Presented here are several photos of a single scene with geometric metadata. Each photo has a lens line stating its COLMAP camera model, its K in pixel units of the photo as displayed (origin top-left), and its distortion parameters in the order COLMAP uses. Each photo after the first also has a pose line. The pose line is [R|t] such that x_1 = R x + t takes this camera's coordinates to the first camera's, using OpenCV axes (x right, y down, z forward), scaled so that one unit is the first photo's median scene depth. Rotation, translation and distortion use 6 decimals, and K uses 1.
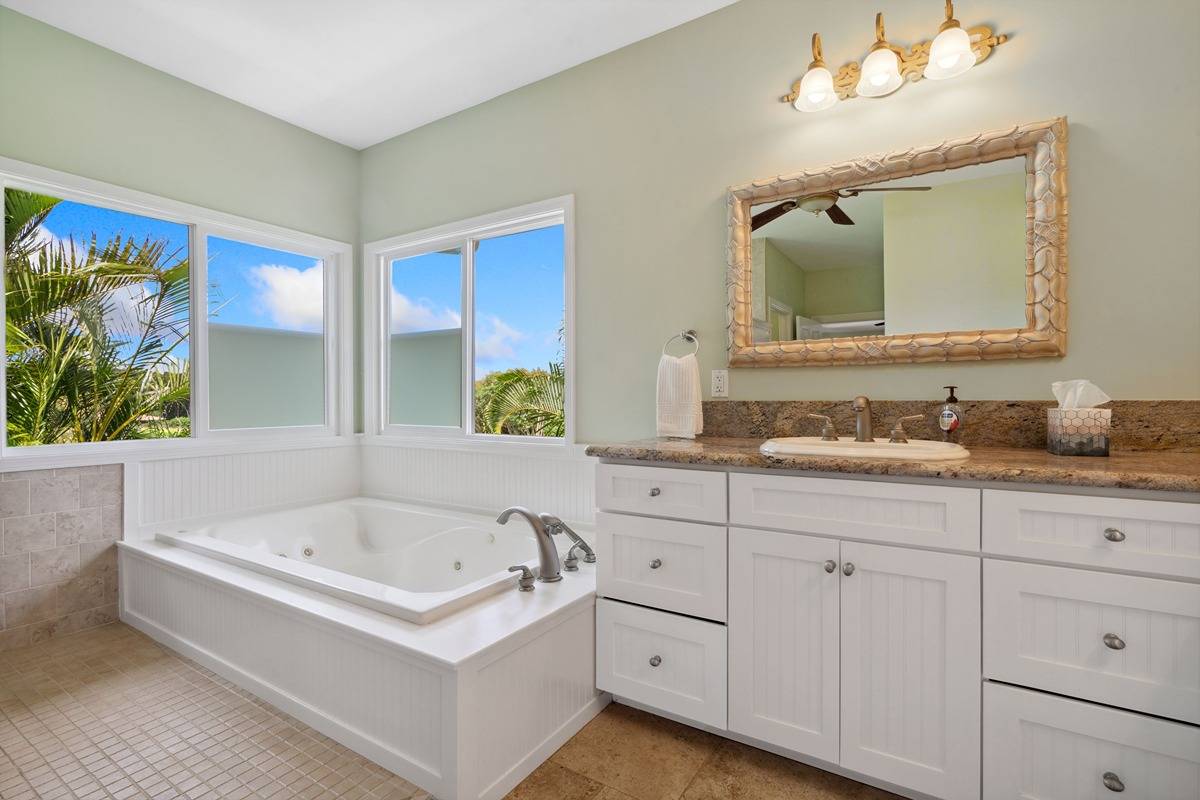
lens RADIAL K [[556.9, 0, 604.6], [0, 556.9, 407.0], [0, 0, 1]] dist [-0.003037, -0.000494]
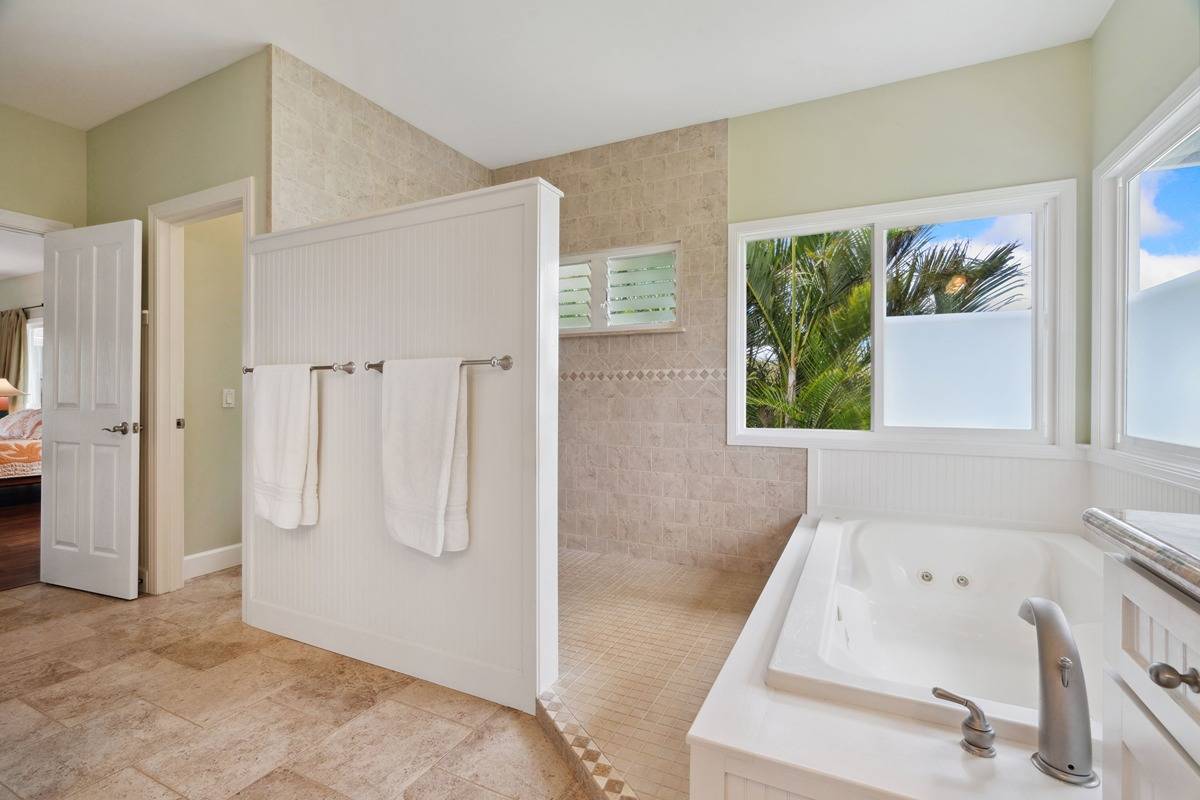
lens RADIAL K [[556.9, 0, 604.6], [0, 556.9, 407.0], [0, 0, 1]] dist [-0.003037, -0.000494]
pose [[0.104266, 0.022877, -0.994286, 0.275807], [-0.020546, 0.999572, 0.020844, -0.002694], [0.994337, 0.018256, 0.104691, 0.470668]]
